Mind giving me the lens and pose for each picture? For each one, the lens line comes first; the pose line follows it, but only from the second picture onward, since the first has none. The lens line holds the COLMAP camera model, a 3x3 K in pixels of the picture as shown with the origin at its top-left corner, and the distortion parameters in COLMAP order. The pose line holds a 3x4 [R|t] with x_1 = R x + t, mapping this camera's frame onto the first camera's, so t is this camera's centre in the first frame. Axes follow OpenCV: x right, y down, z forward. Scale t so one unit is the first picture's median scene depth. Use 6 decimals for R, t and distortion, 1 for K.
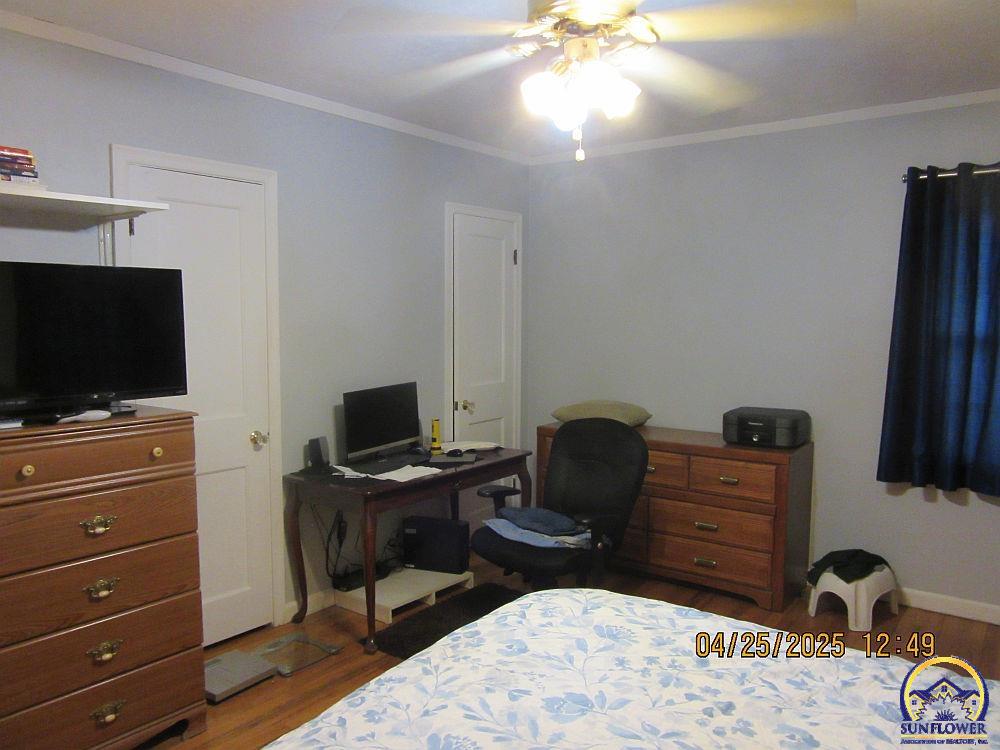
lens RADIAL K [[729.2, 0, 500.0], [0, 729.2, 375.0], [0, 0, 1]] dist [-0.063287, 0.000740]
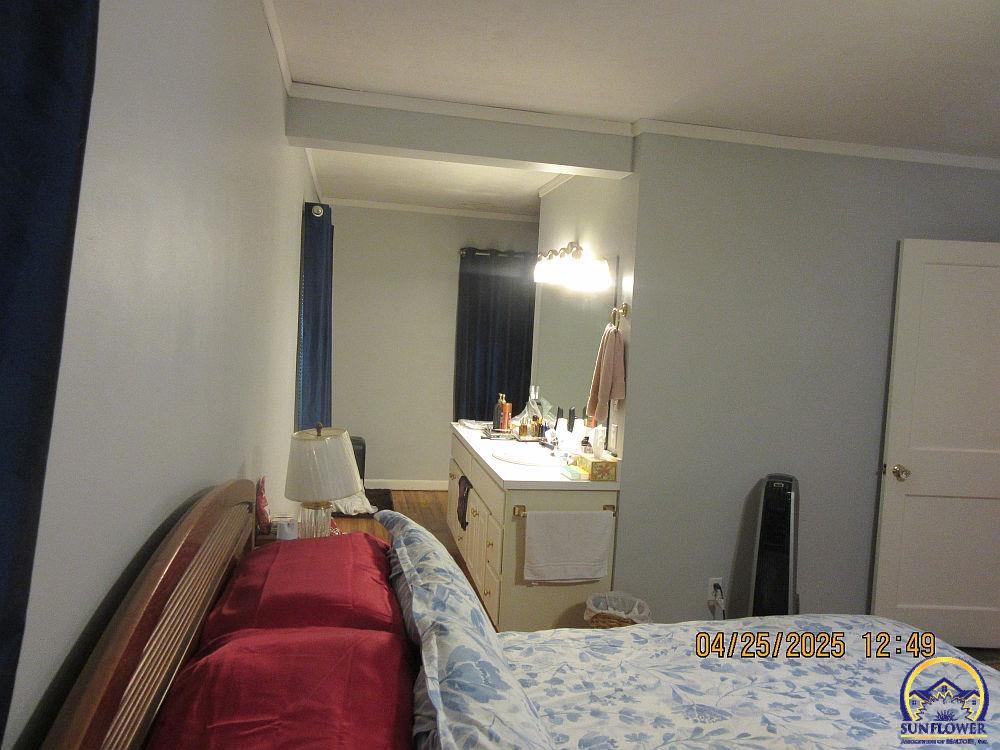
lens RADIAL K [[729.2, 0, 500.0], [0, 729.2, 375.0], [0, 0, 1]] dist [-0.063287, 0.000740]
pose [[-0.656619, 0.003854, -0.754212, 1.011457], [-0.123033, 0.986045, 0.112152, -0.121976], [0.744120, 0.166434, -0.646982, 1.360303]]
